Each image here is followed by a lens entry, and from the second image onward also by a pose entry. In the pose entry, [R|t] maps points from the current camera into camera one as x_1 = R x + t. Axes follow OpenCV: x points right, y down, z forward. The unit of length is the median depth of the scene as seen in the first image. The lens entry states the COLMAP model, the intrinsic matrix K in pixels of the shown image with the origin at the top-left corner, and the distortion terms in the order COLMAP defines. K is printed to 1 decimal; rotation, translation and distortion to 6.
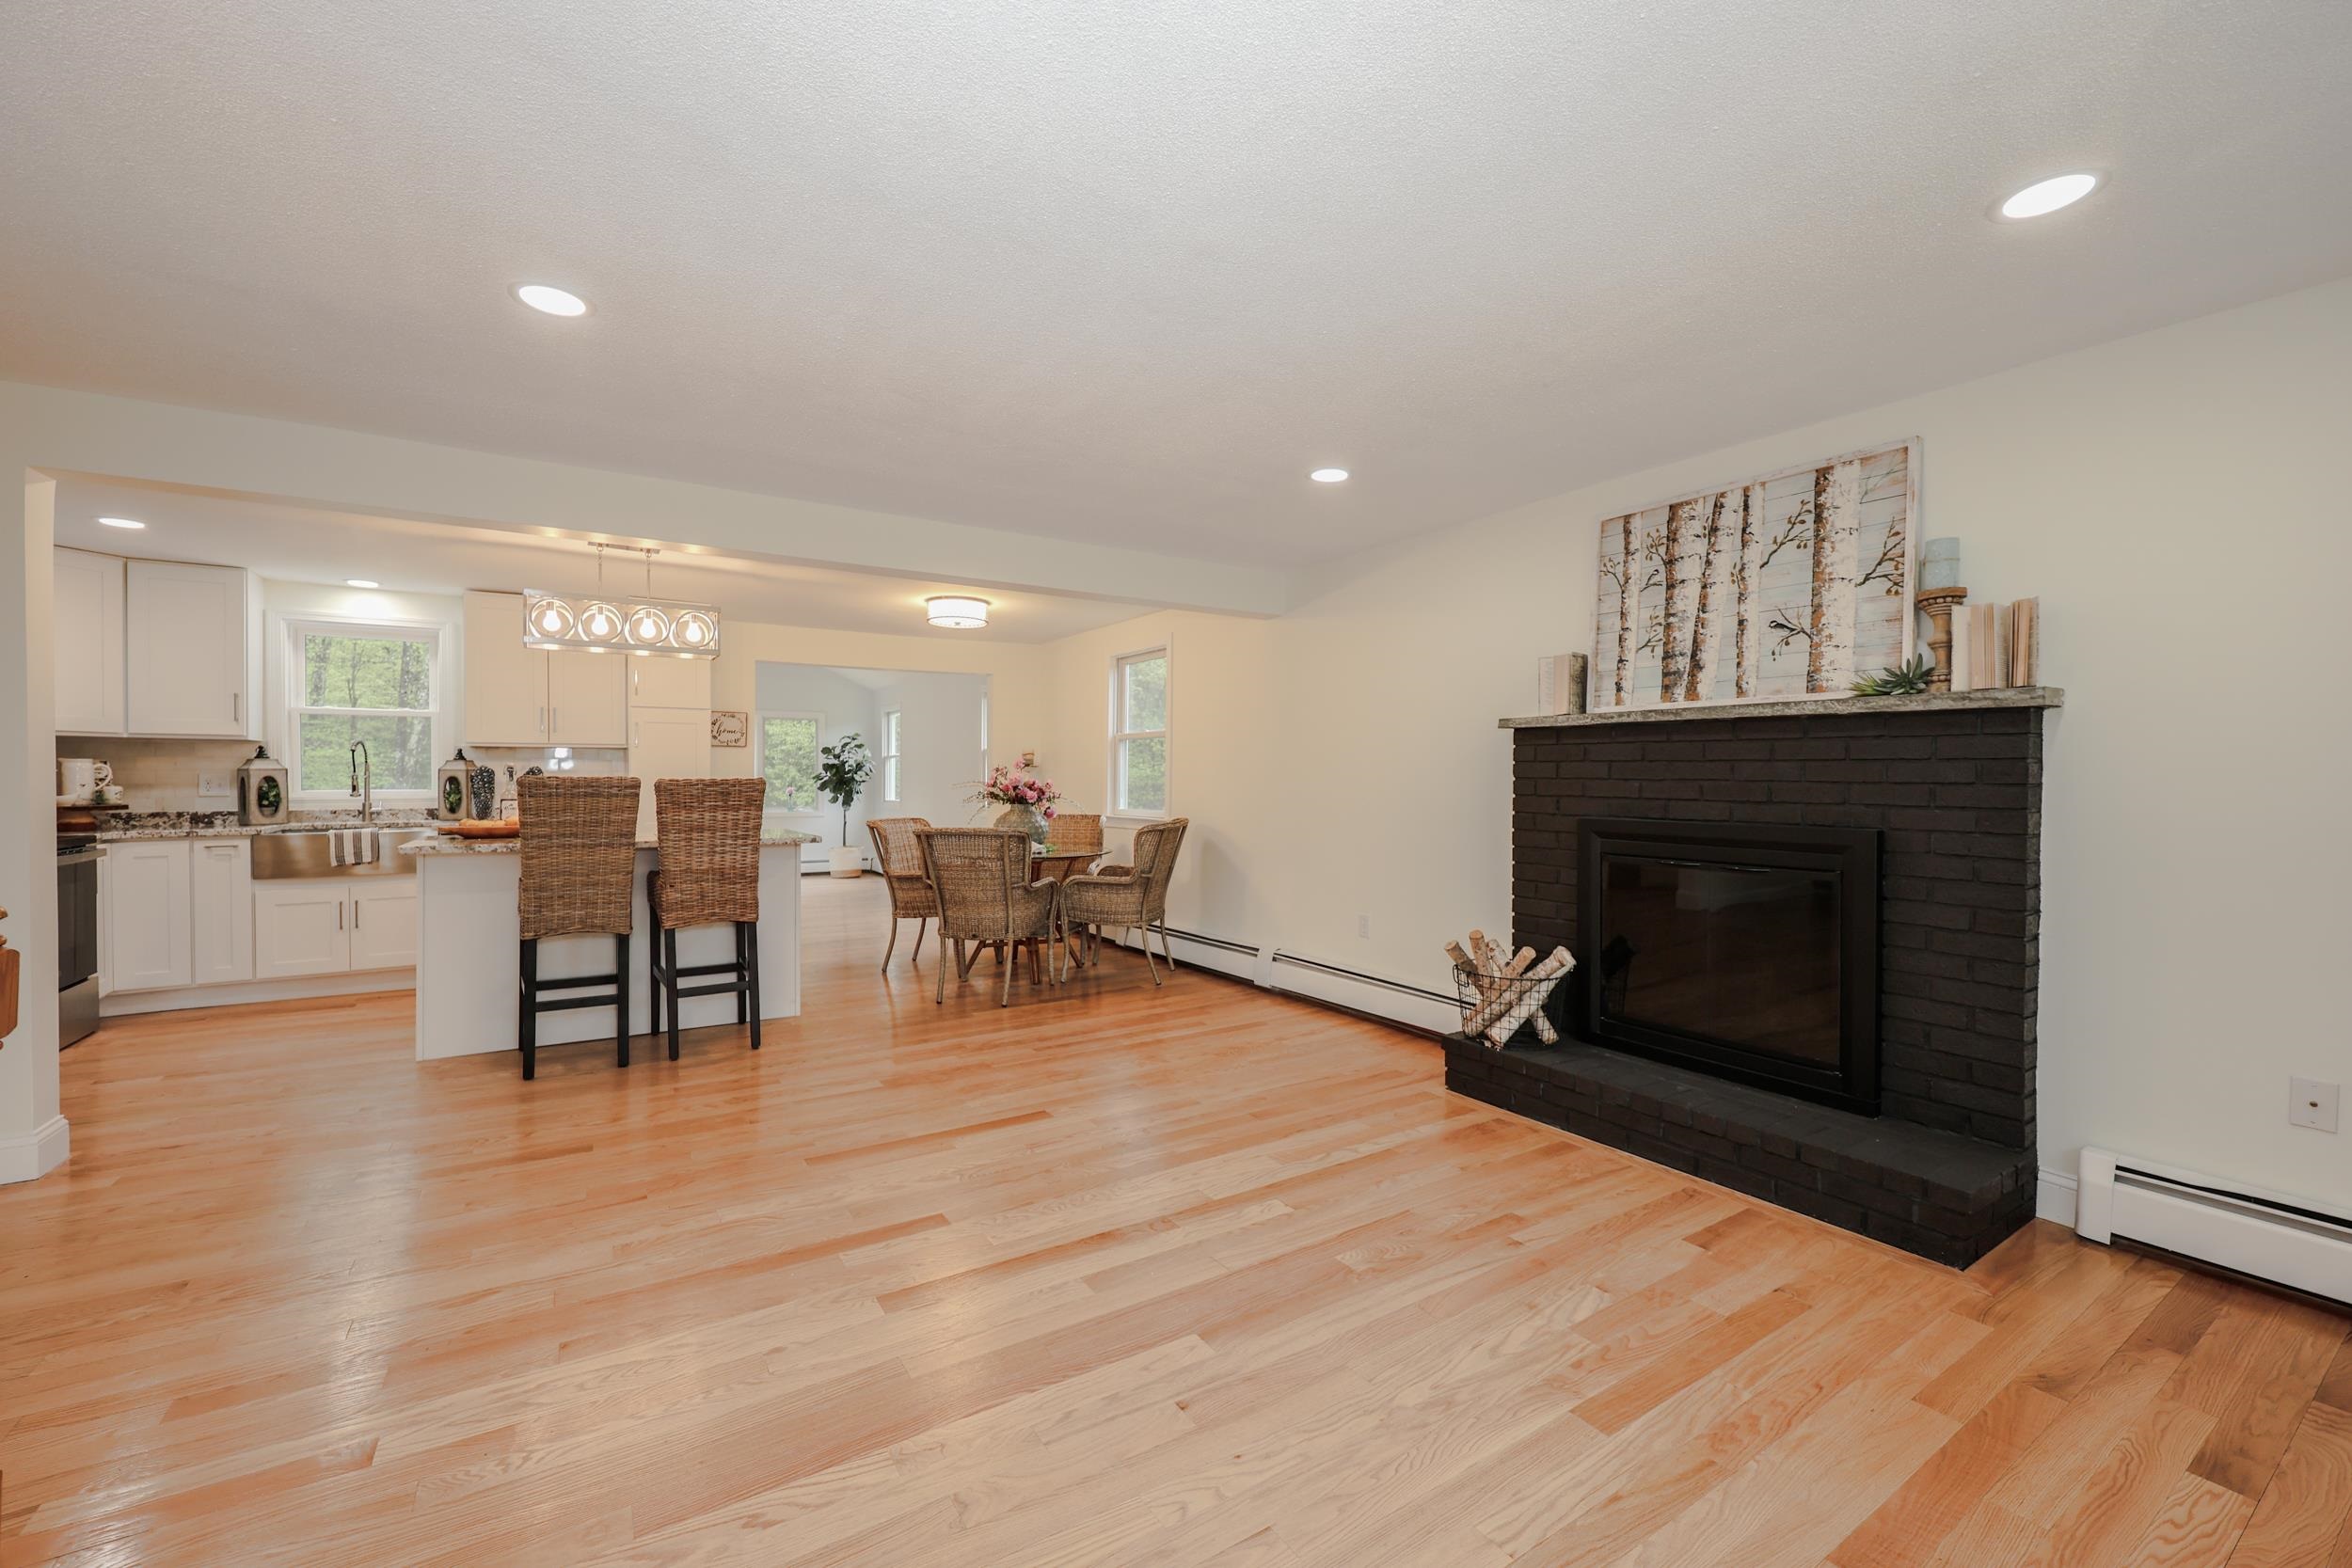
lens RADIAL K [[972.6, 0, 1178.0], [0, 972.6, 786.9], [0, 0, 1]] dist [-0.000887, 0.001101]
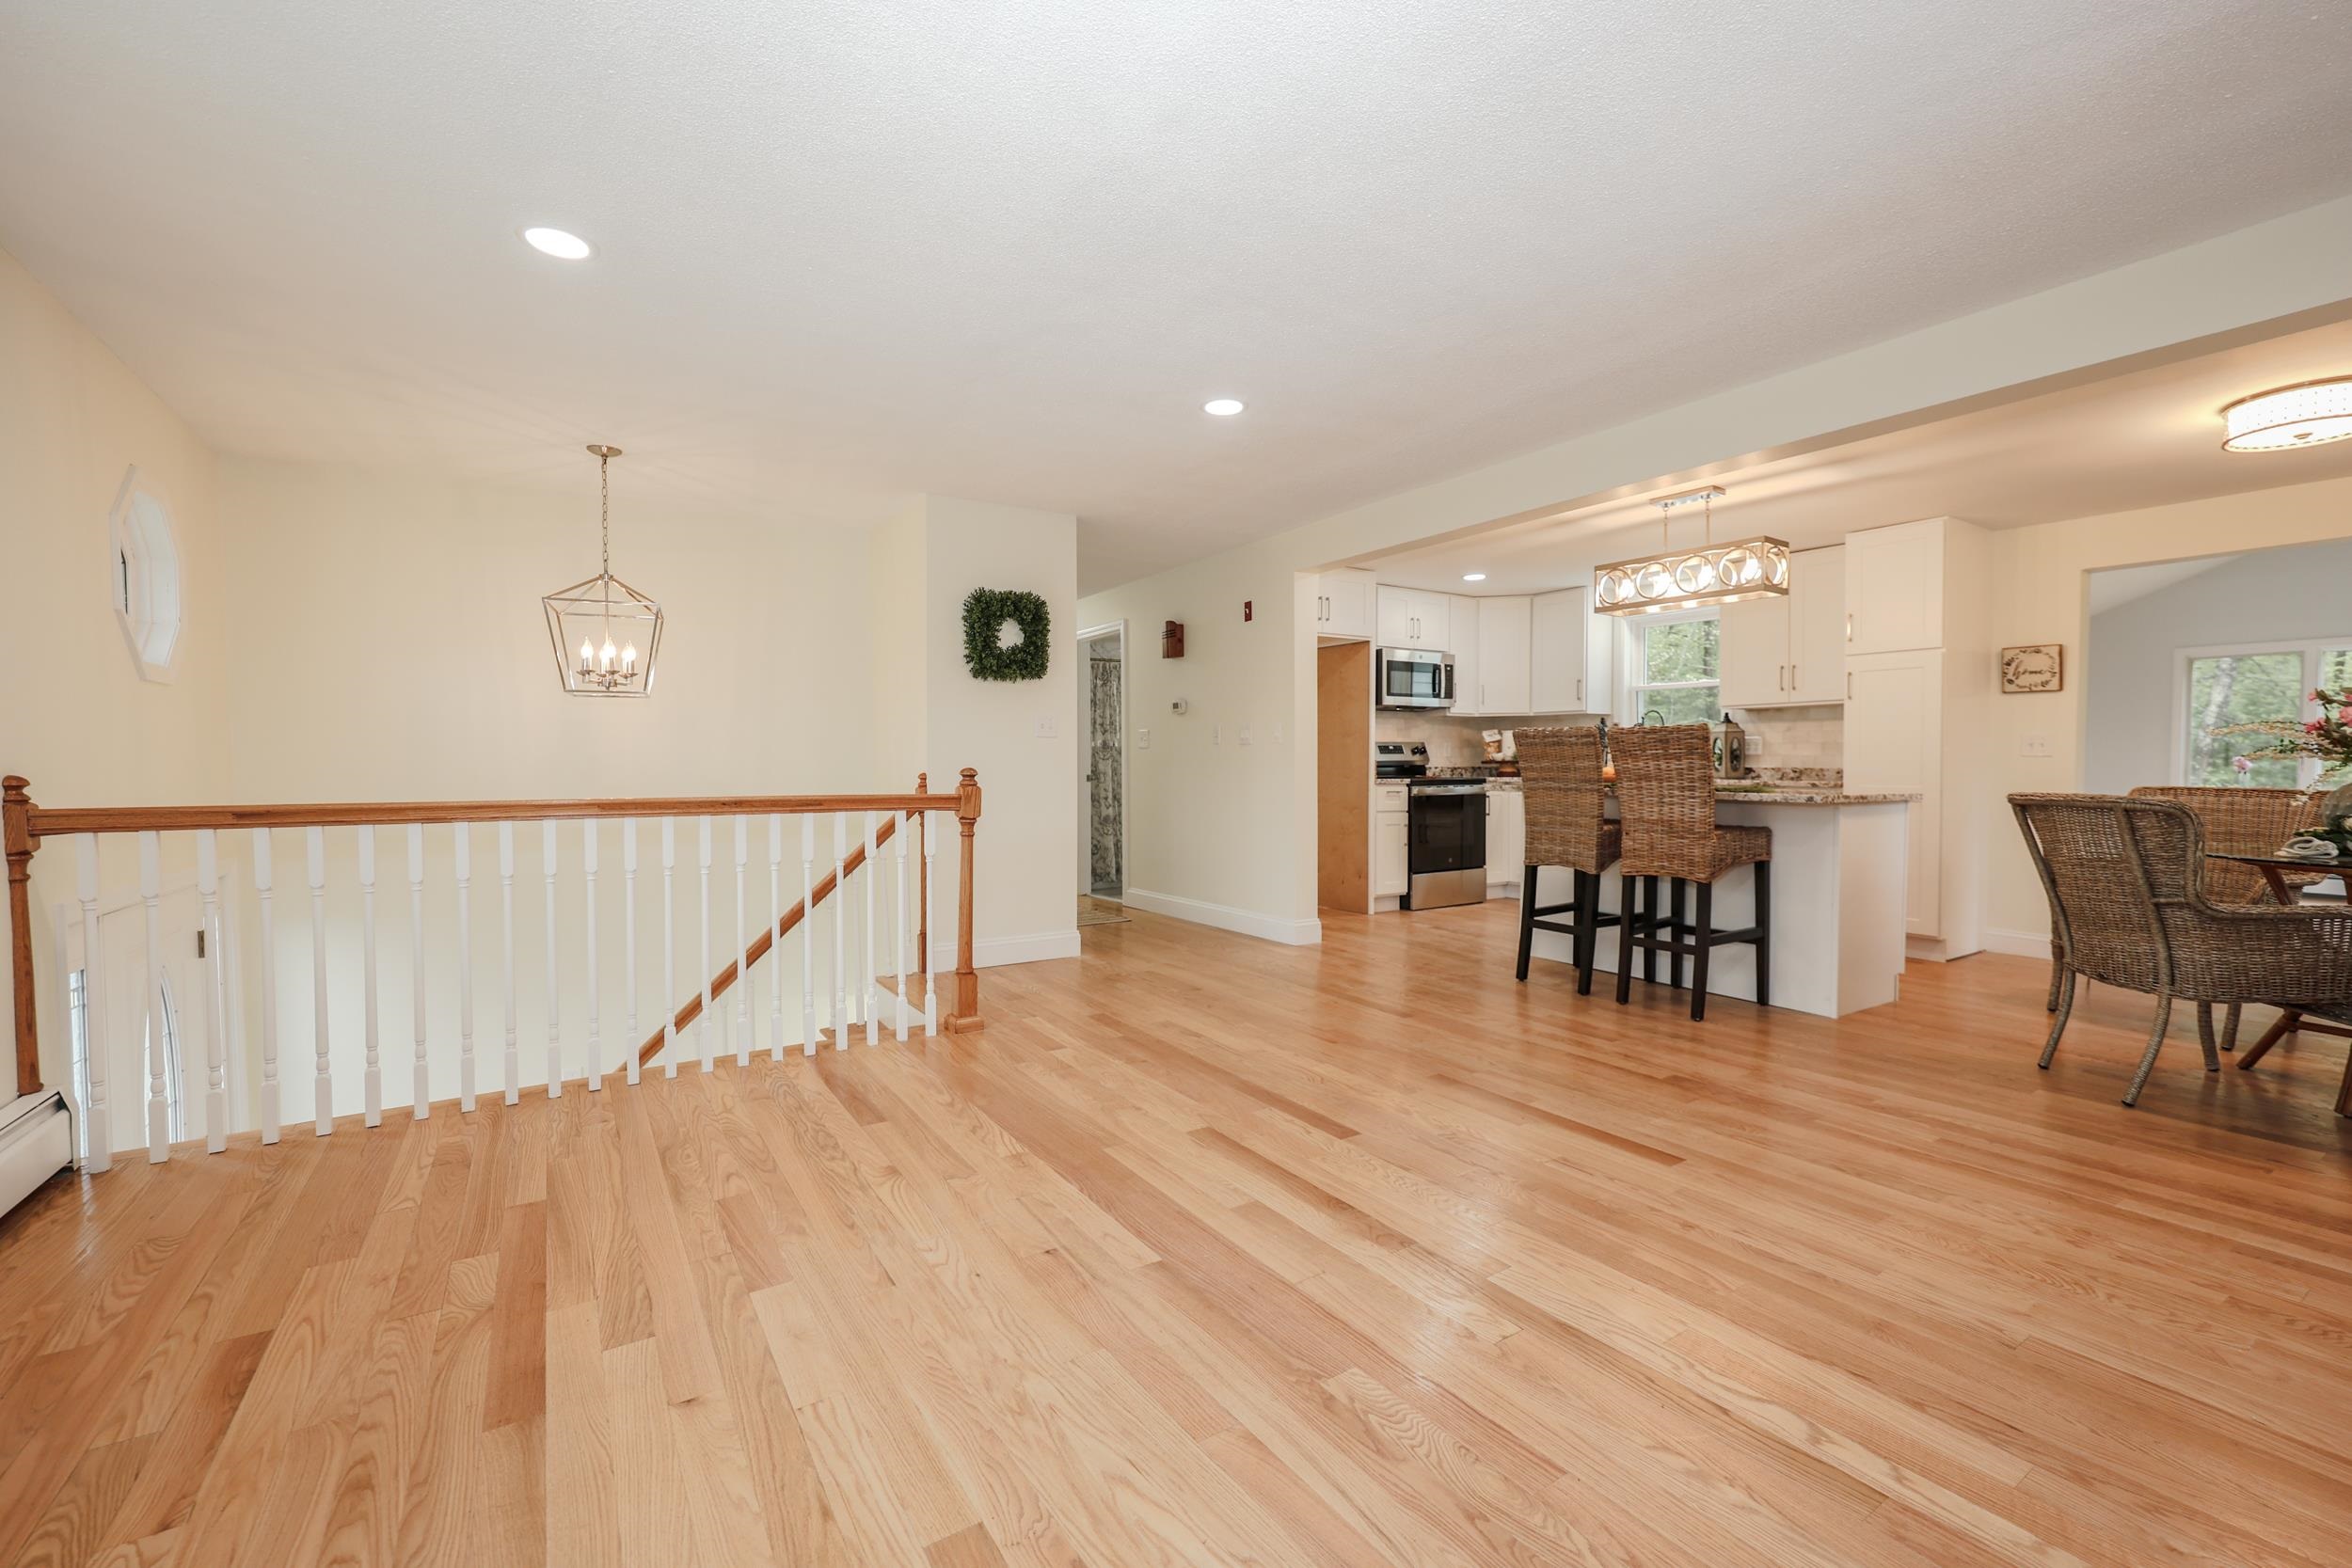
lens RADIAL K [[972.6, 0, 1142.7], [0, 972.6, 794.1], [0, 0, 1]] dist [-0.000887, 0.001101]
pose [[-0.026300, 0.031920, -0.999144, 0.599840], [-0.010032, 0.999431, 0.032194, 0.039161], [0.999604, 0.010870, -0.025965, 0.612942]]
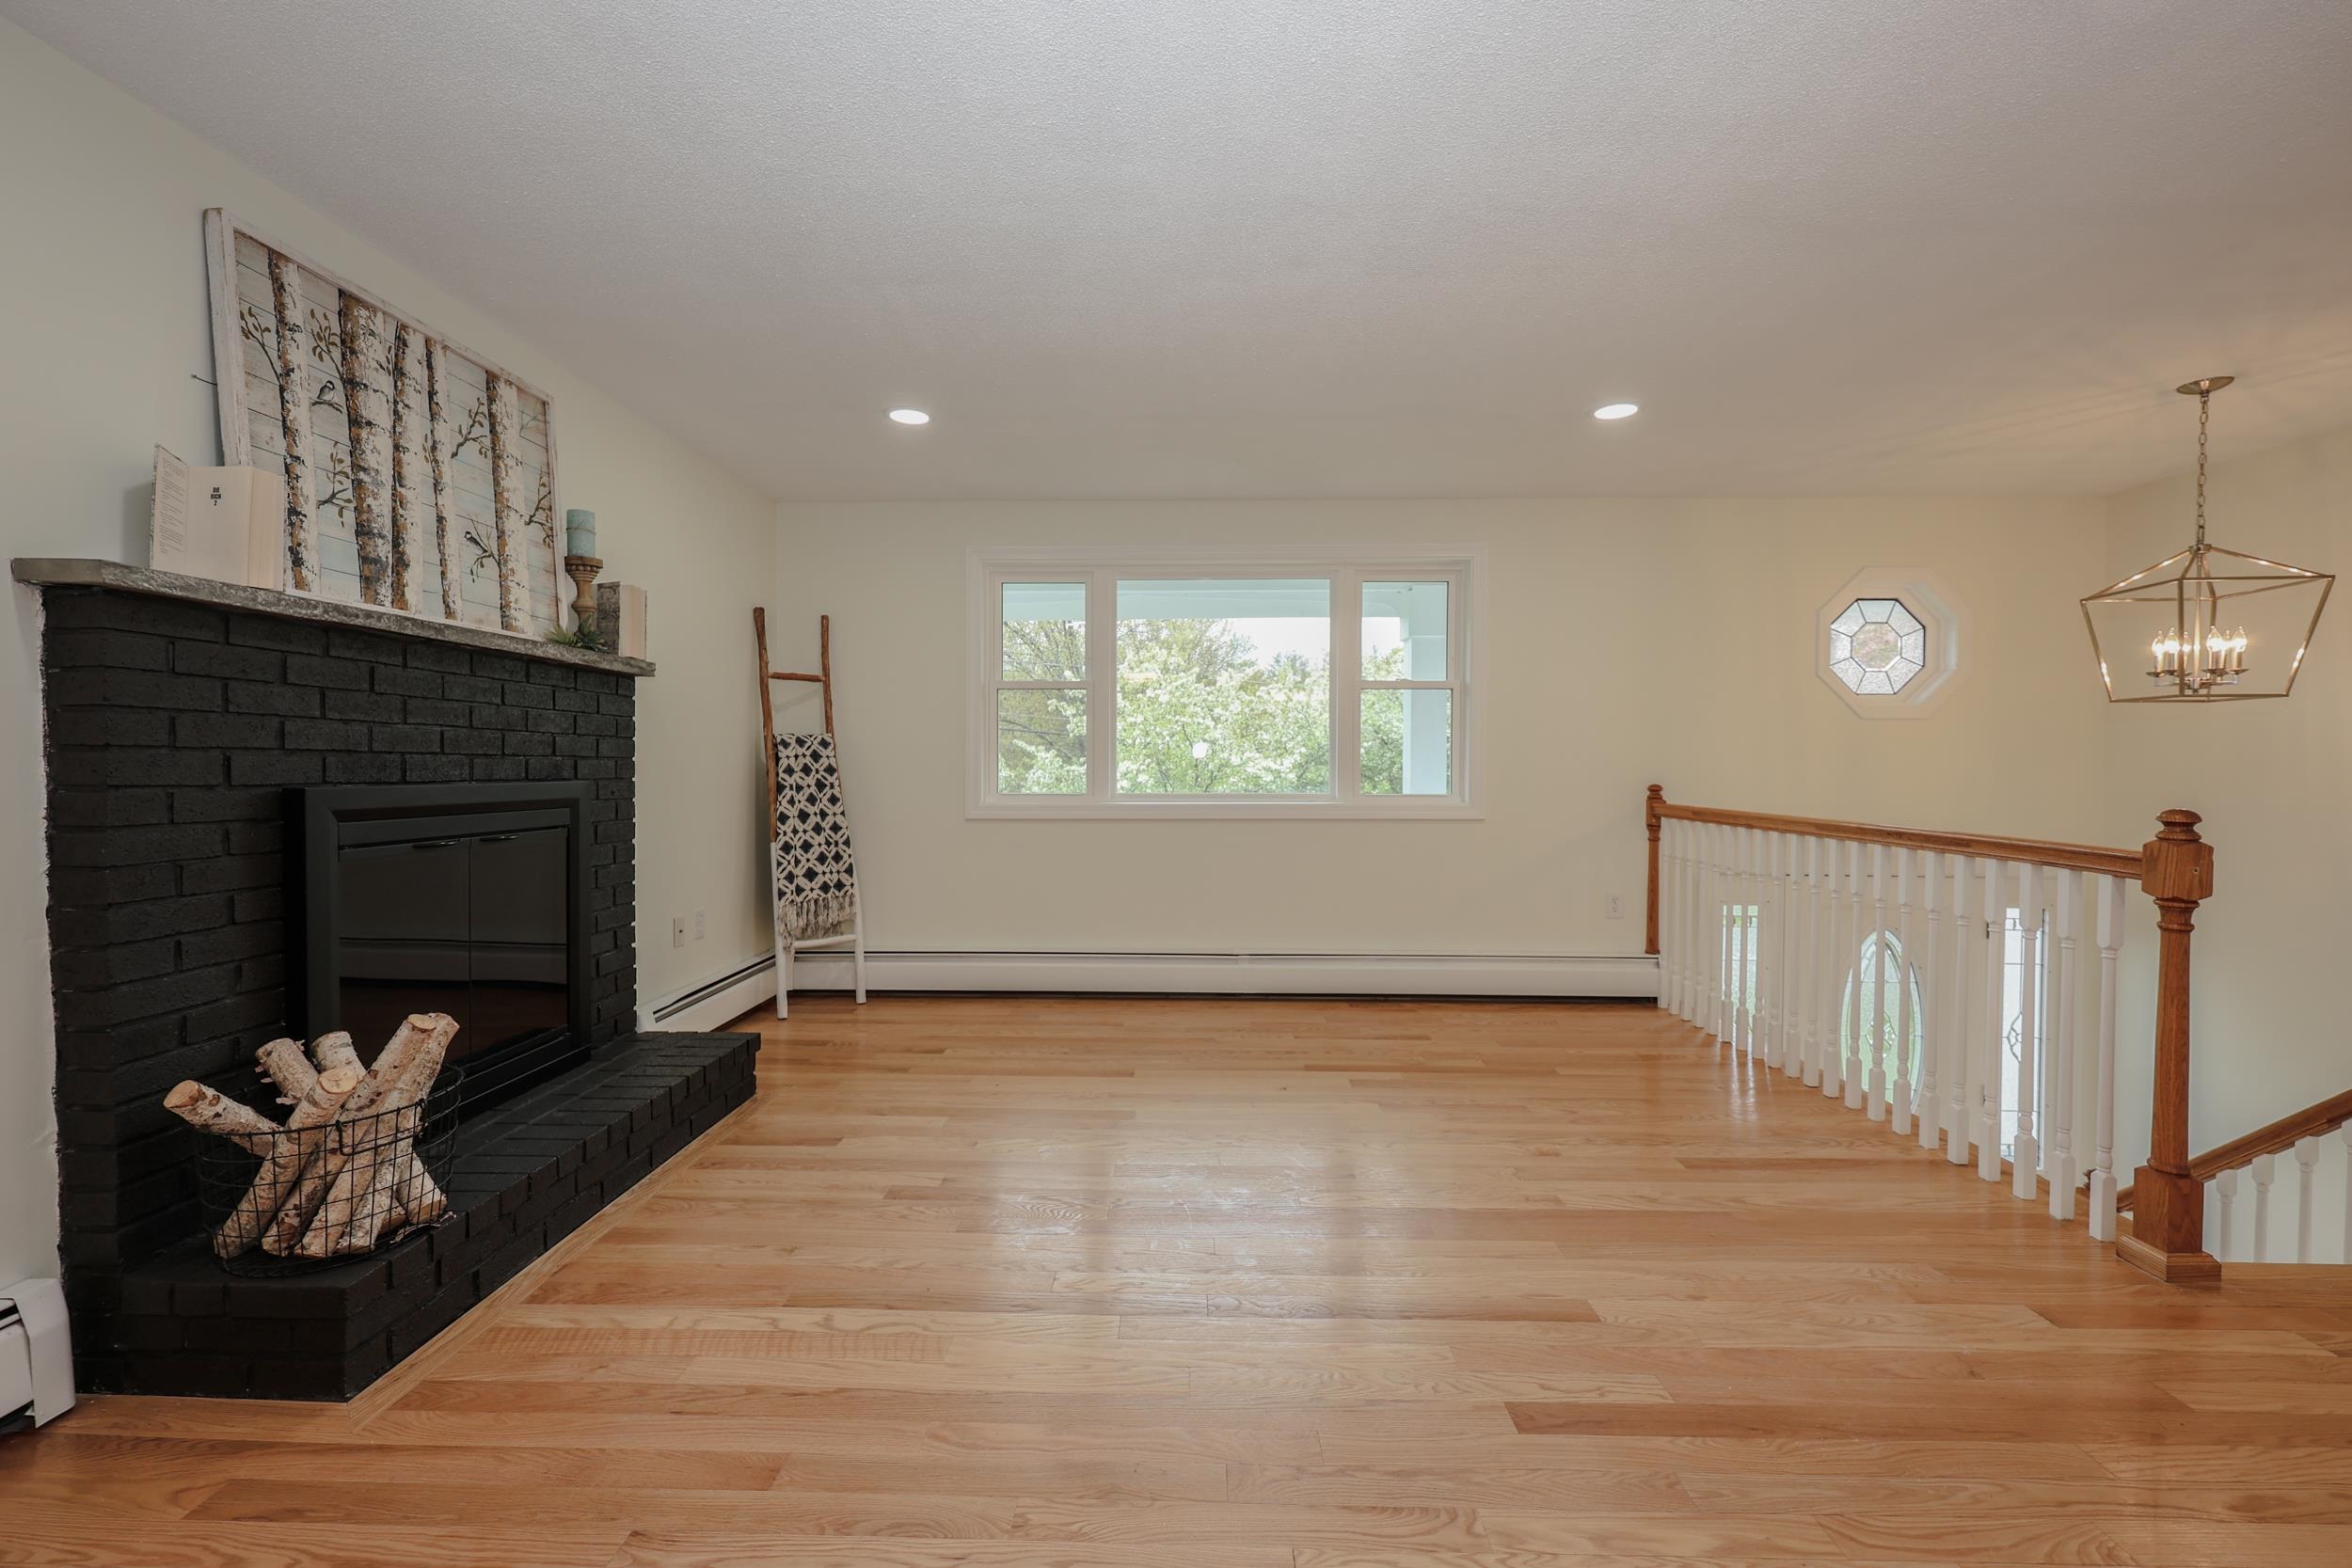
lens RADIAL K [[972.6, 0, 1171.5], [0, 972.6, 780.1], [0, 0, 1]] dist [-0.000887, 0.001101]
pose [[-0.821044, -0.017692, 0.570590, -0.313234], [-0.000525, 0.999543, 0.030237, 0.011135], [-0.570864, 0.024526, -0.820678, 1.246554]]
